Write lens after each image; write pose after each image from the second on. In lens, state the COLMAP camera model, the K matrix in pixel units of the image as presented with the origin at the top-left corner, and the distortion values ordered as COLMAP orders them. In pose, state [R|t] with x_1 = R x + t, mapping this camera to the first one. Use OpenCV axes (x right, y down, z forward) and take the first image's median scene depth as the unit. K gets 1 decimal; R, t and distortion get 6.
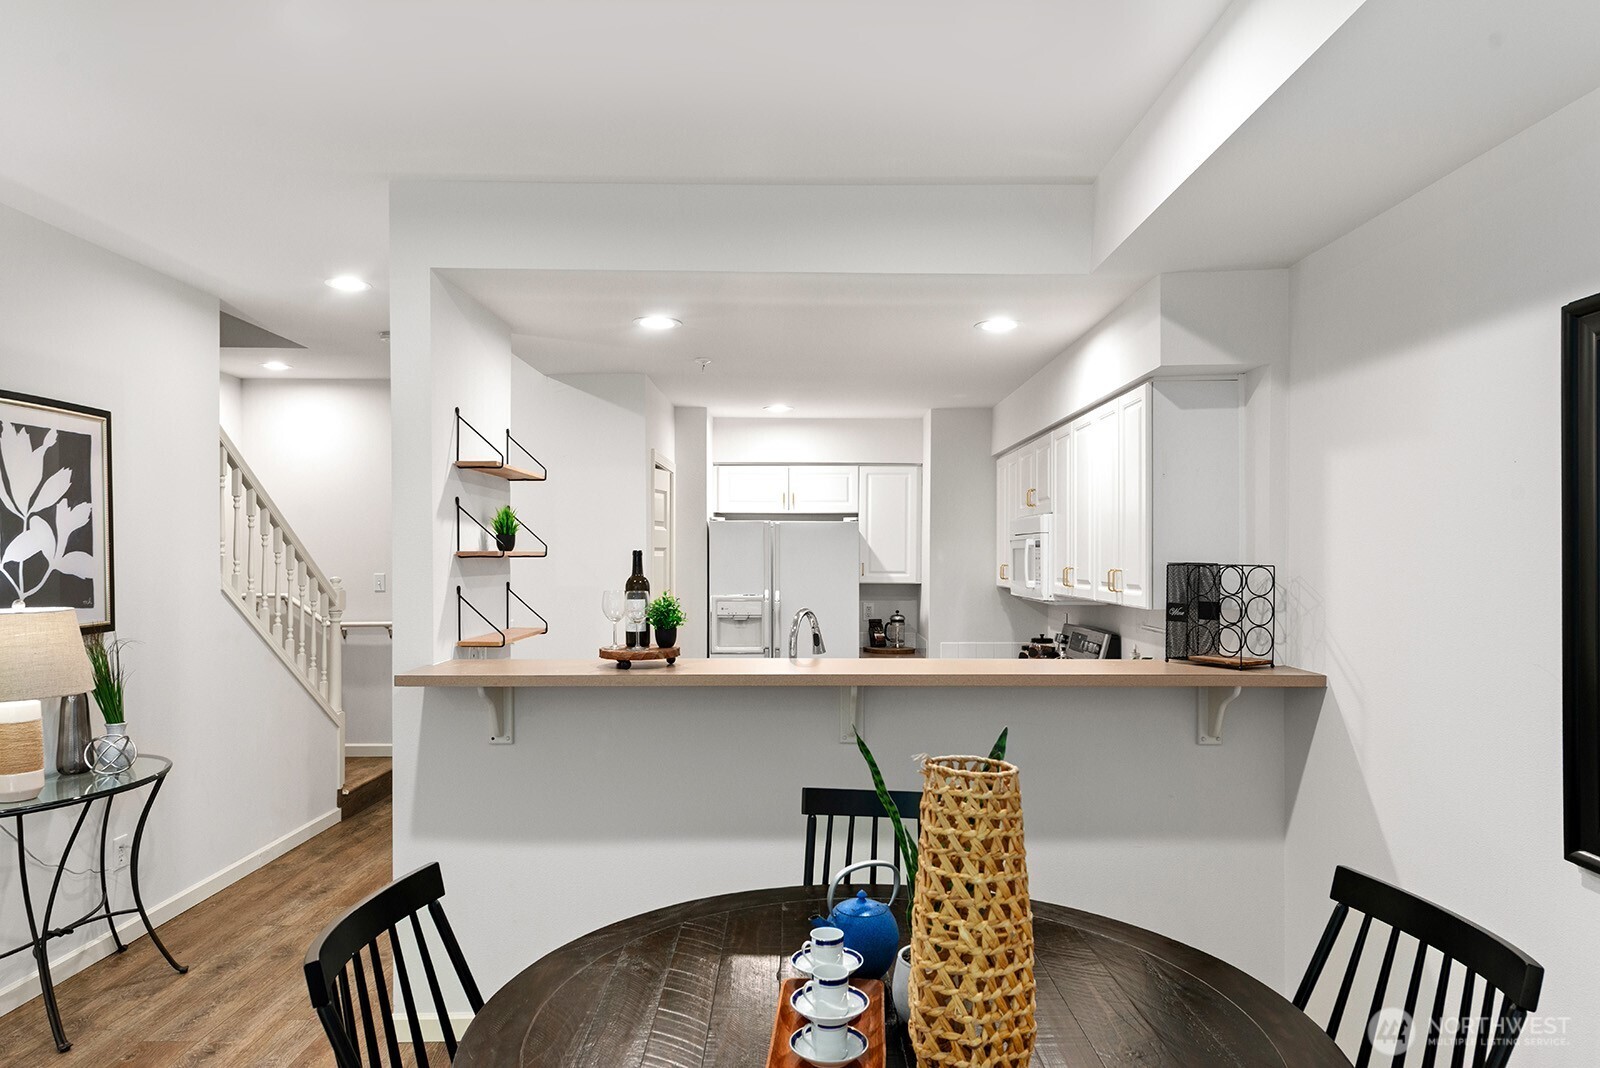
lens RADIAL K [[995.0, 0, 806.5], [0, 995.0, 546.2], [0, 0, 1]] dist [-0.010835, -0.000641]
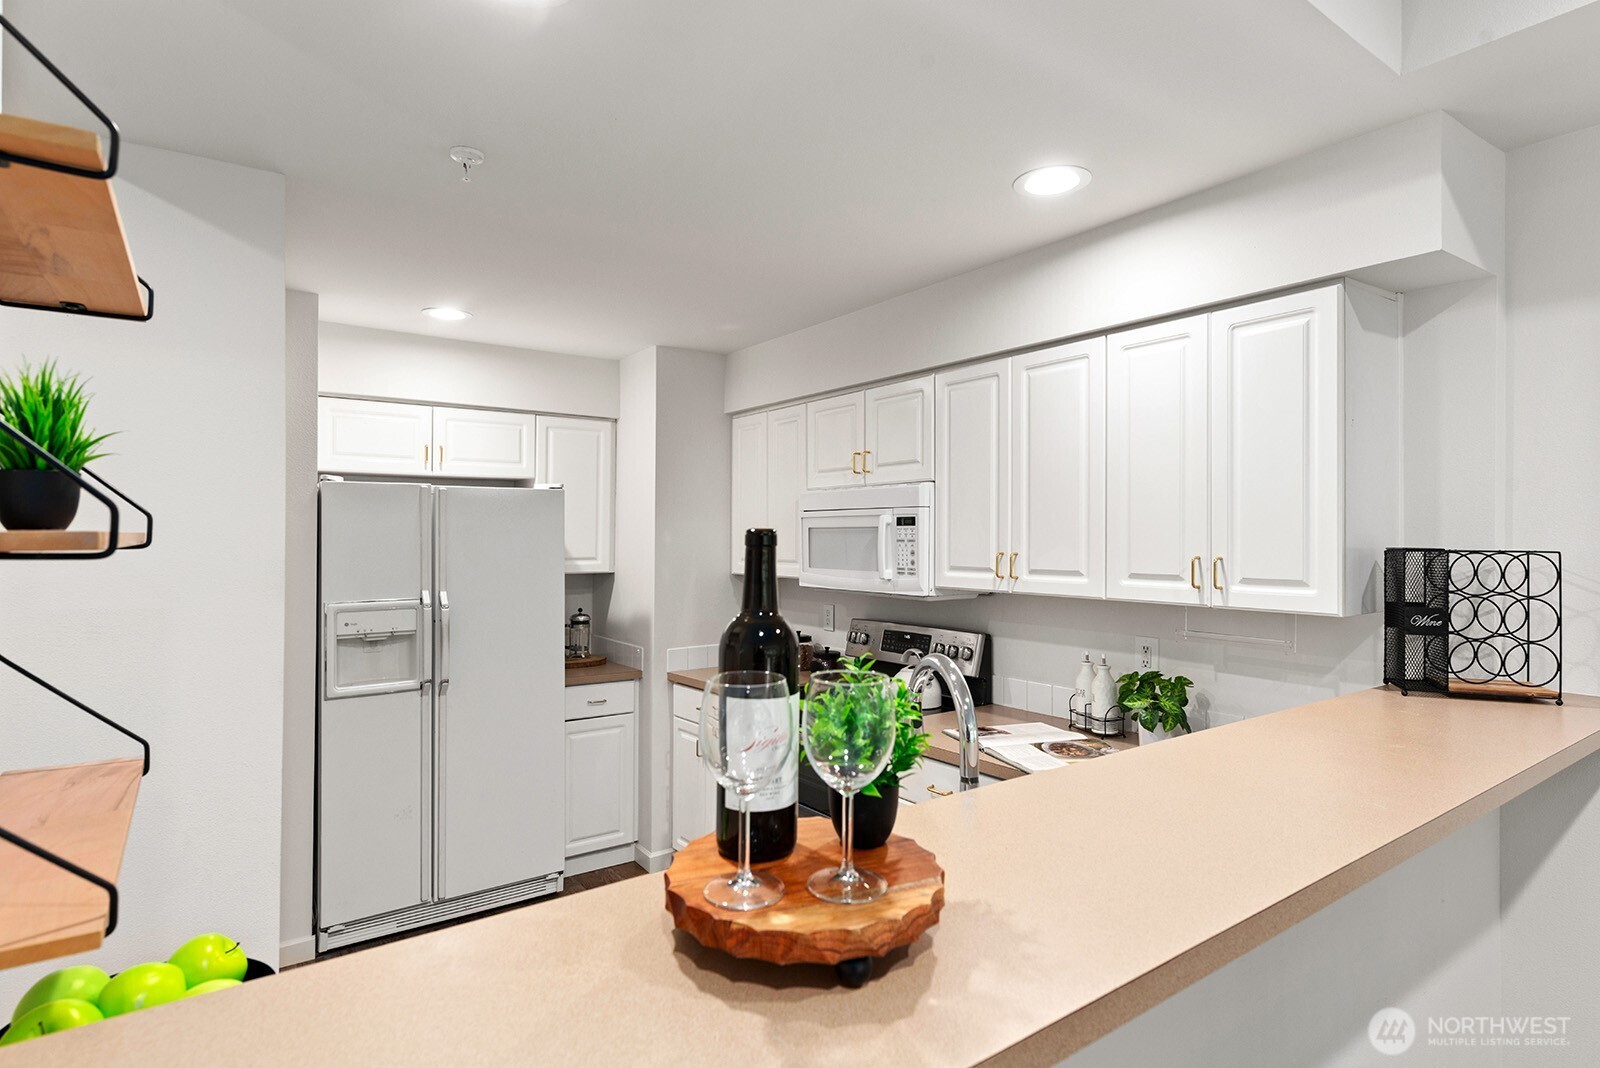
lens RADIAL K [[834.5, 0, 803.8], [0, 834.5, 525.2], [0, 0, 1]] dist [0.027475, 0.000158]
pose [[0.807361, 0.005074, 0.590035, -0.272007], [-0.003814, 0.999987, -0.003380, 0.003662], [-0.590045, 0.000478, 0.807370, 0.687885]]
